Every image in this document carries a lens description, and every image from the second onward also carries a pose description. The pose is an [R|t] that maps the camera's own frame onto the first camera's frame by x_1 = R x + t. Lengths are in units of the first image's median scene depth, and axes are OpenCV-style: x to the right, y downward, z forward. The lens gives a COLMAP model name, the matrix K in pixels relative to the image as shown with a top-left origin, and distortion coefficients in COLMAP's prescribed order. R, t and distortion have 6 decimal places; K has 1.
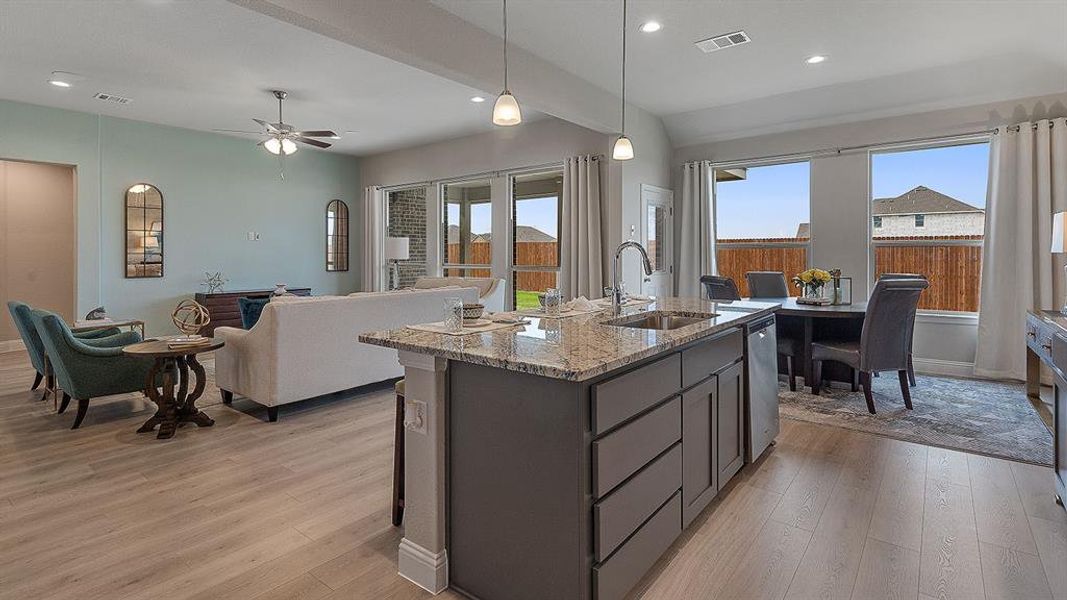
lens RADIAL K [[514.4, 0, 533.0], [0, 514.4, 262.1], [0, 0, 1]] dist [0.001206, 0.001004]
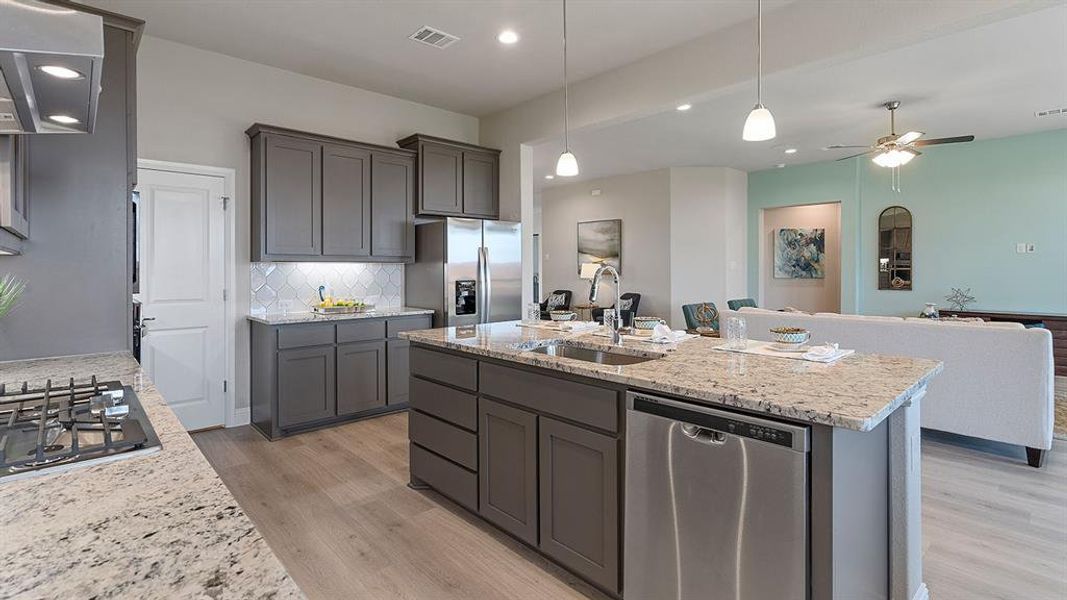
lens RADIAL K [[496.9, 0, 538.4], [0, 496.9, 268.3], [0, 0, 1]] dist [-0.002208, 0.002584]
pose [[-0.154669, 0.004603, -0.987956, 0.466326], [-0.012221, 0.999904, 0.006572, -0.015956], [0.987891, 0.013090, -0.154597, 0.437065]]
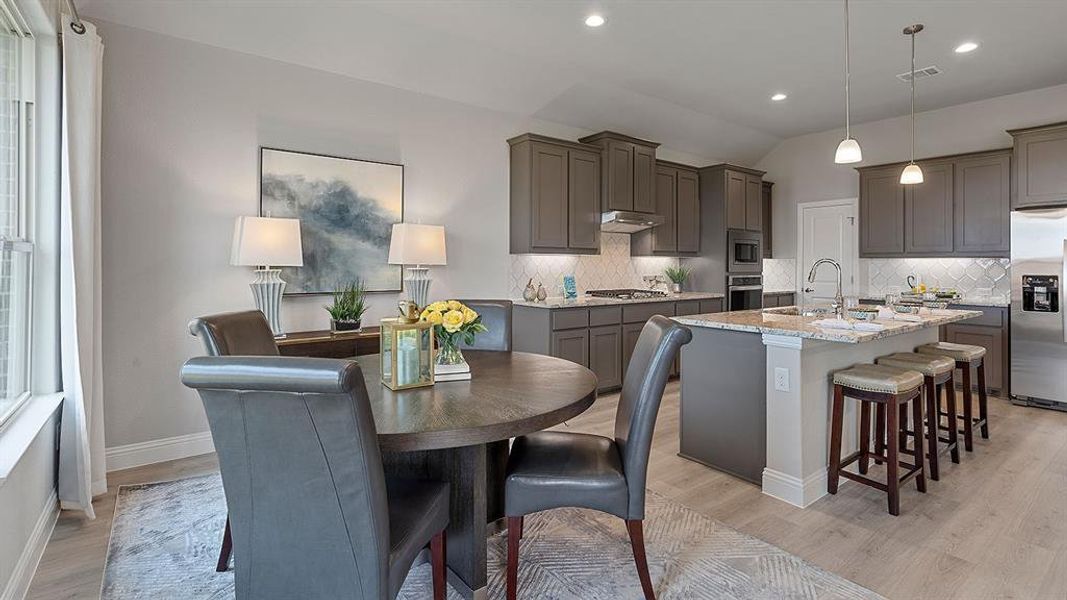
lens RADIAL K [[496.9, 0, 539.3], [0, 496.9, 262.2], [0, 0, 1]] dist [-0.002208, 0.002584]
pose [[-0.968768, 0.000746, 0.247968, 0.259402], [0.003264, 0.999947, 0.009741, -0.019264], [-0.247947, 0.010246, -0.968719, 1.055110]]
